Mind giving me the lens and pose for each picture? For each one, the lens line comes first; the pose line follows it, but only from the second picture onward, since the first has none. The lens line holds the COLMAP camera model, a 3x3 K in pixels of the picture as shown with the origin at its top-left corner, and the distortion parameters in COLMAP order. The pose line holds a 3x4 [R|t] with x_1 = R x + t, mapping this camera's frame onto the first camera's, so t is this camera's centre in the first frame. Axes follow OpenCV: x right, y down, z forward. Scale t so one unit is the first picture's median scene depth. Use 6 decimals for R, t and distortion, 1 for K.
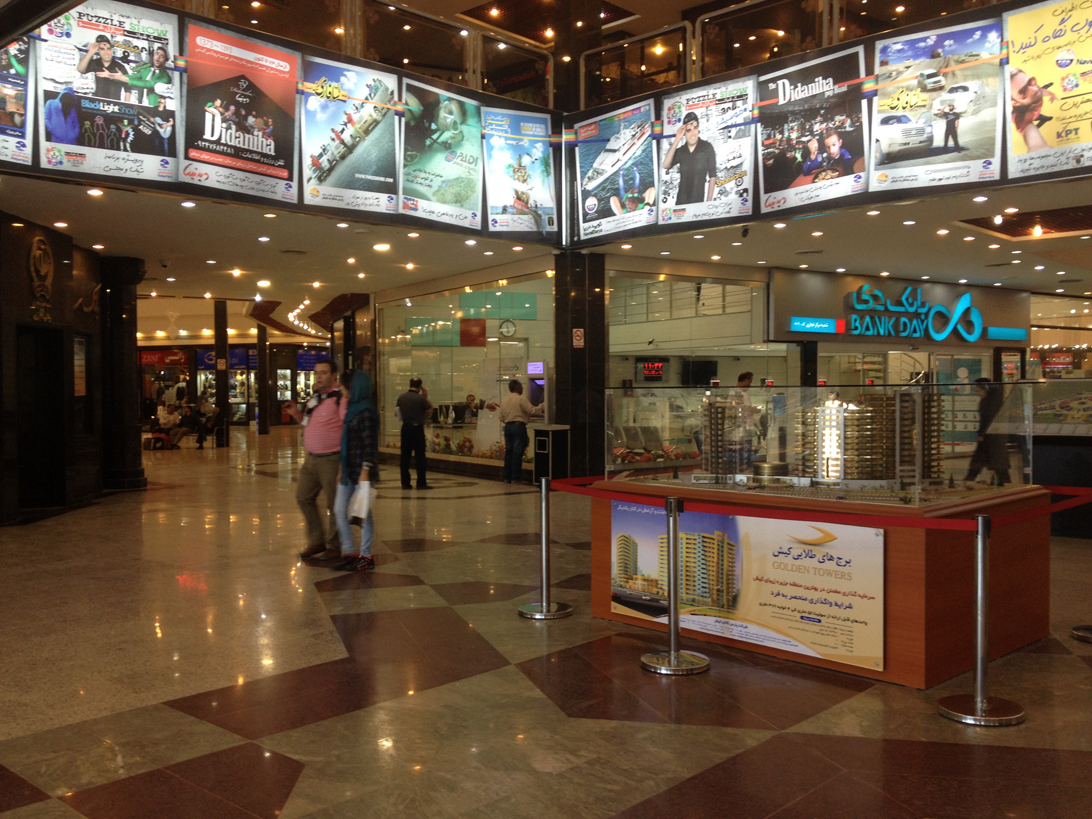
lens RADIAL K [[1120.7, 0, 546.0], [0, 1120.7, 409.5], [0, 0, 1]] dist [0.006437, 0.002500]
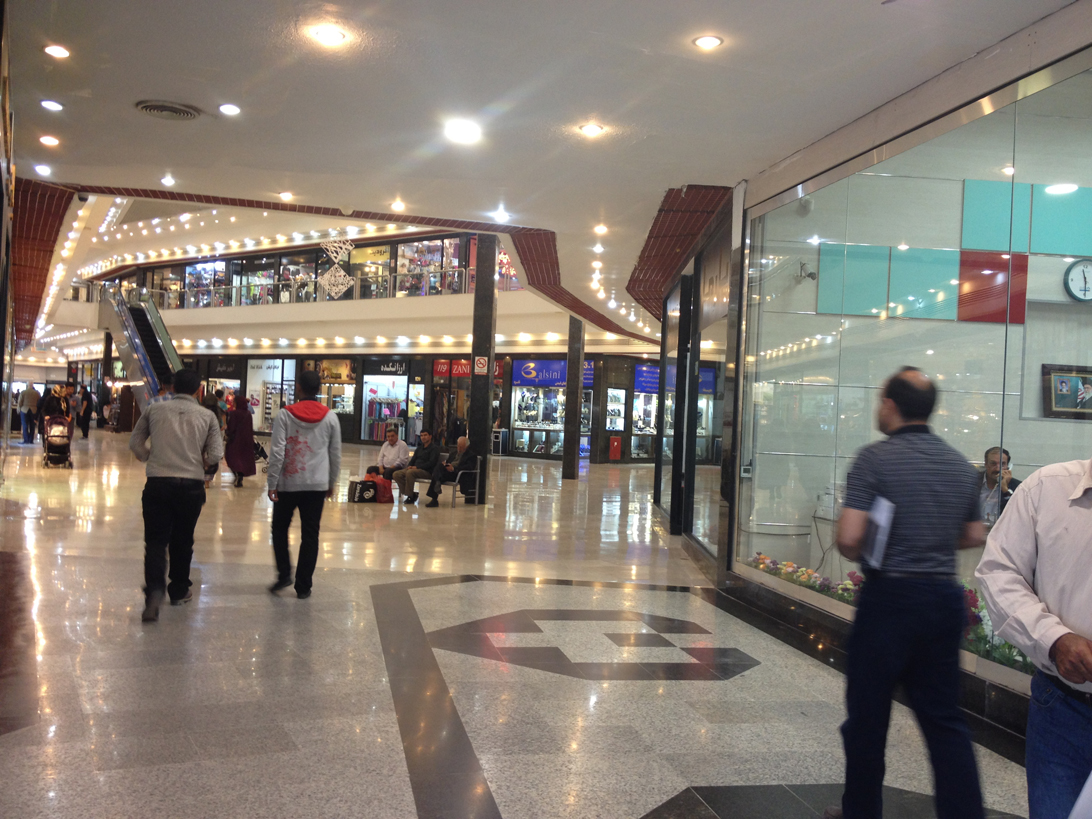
lens RADIAL K [[1132.9, 0, 546.0], [0, 1132.9, 409.5], [0, 0, 1]] dist [0.010450, 0.004030]
pose [[0.948076, 0.049769, -0.314124, -0.039375], [-0.059094, 0.998048, -0.020227, -0.004066], [0.312504, 0.037739, 0.949166, 0.265095]]
